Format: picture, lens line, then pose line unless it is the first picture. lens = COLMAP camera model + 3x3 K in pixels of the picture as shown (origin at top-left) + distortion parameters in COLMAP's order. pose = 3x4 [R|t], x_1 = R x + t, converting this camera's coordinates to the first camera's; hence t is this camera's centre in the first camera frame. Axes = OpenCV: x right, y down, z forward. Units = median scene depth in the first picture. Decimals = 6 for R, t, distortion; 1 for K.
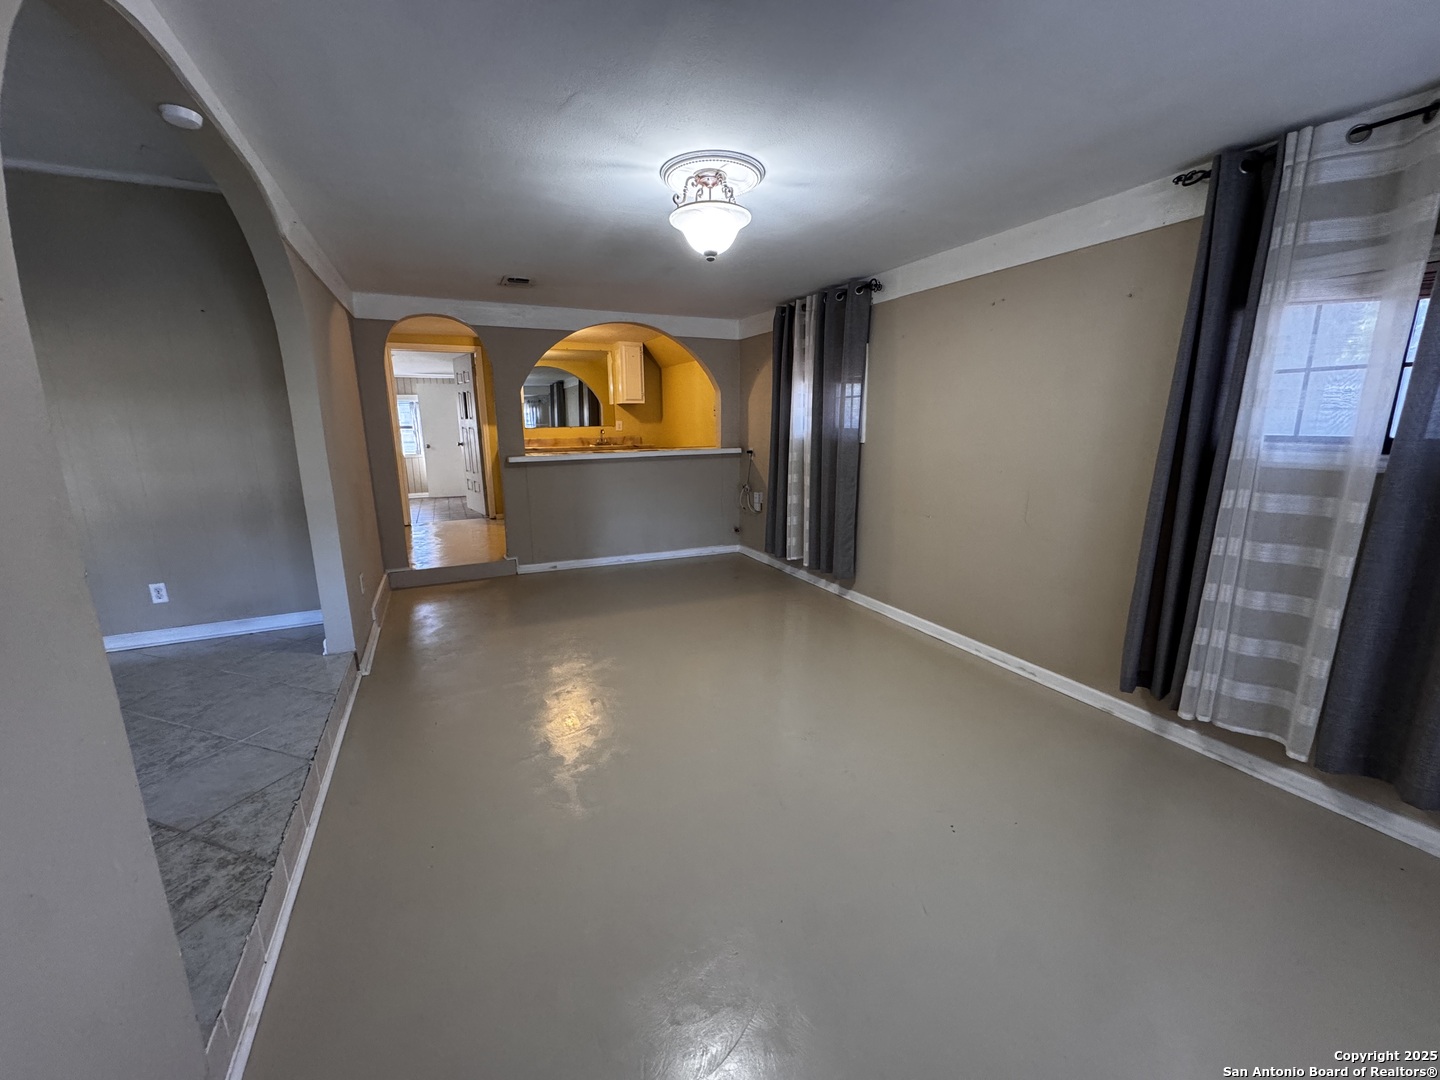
lens RADIAL K [[571.8, 0, 718.7], [0, 571.8, 537.0], [0, 0, 1]] dist [-0.003926, 0.000077]
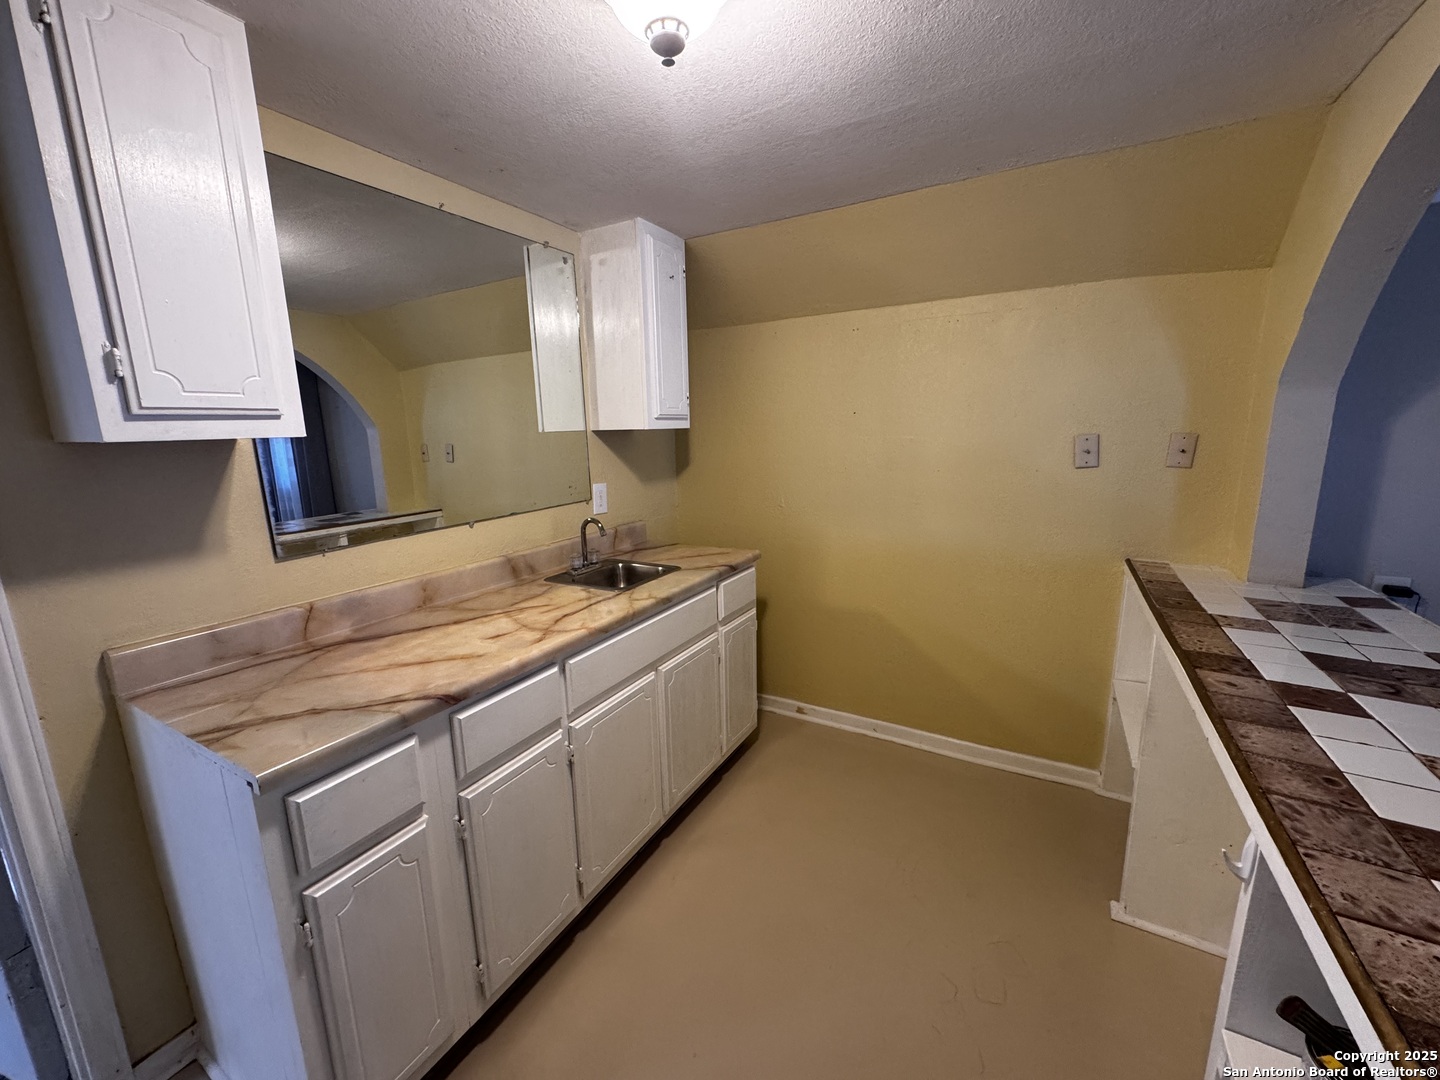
lens RADIAL K [[571.8, 0, 715.1], [0, 571.8, 540.6], [0, 0, 1]] dist [-0.003926, 0.000077]
pose [[0.822419, -0.122087, 0.555627, -0.305740], [0.131080, 0.991087, 0.023751, -0.172415], [-0.553574, 0.053298, 0.831093, 0.709614]]
